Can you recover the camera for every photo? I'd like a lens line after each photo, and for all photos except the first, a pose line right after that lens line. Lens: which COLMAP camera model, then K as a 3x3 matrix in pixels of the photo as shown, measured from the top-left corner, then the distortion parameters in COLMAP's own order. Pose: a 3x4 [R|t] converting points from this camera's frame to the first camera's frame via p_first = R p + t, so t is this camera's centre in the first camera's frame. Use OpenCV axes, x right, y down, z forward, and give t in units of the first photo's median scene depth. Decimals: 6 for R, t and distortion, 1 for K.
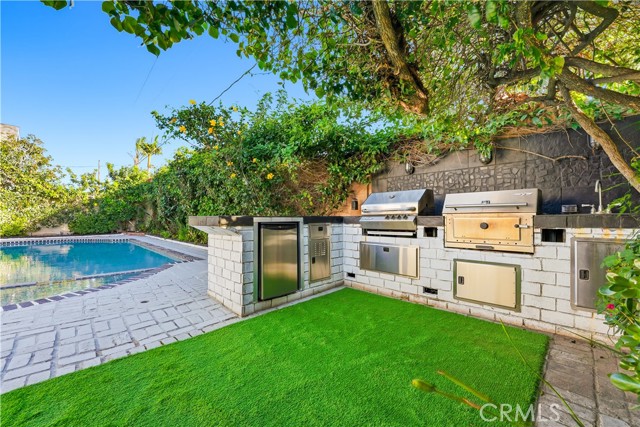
lens RADIAL K [[259.4, 0, 320.0], [0, 259.4, 213.5], [0, 0, 1]] dist [-0.037527, 0.000335]
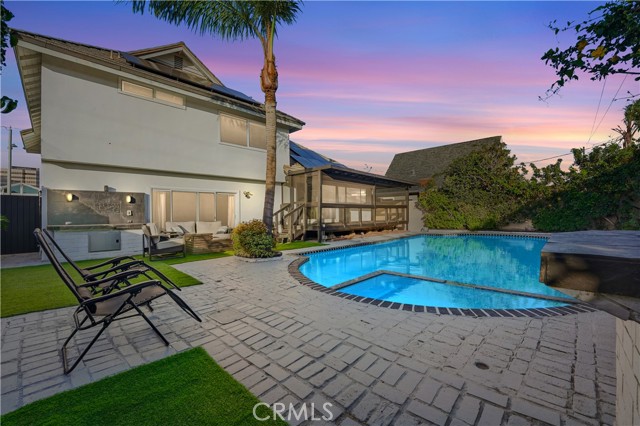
lens RADIAL K [[261.8, 0, 320.0], [0, 261.8, 213.0], [0, 0, 1]] dist [-0.022570, -0.000071]
pose [[0.035302, -0.003349, -0.999371, -0.016391], [0.028342, 0.999596, -0.002348, -0.007240], [0.998975, -0.028242, 0.035383, 0.128669]]
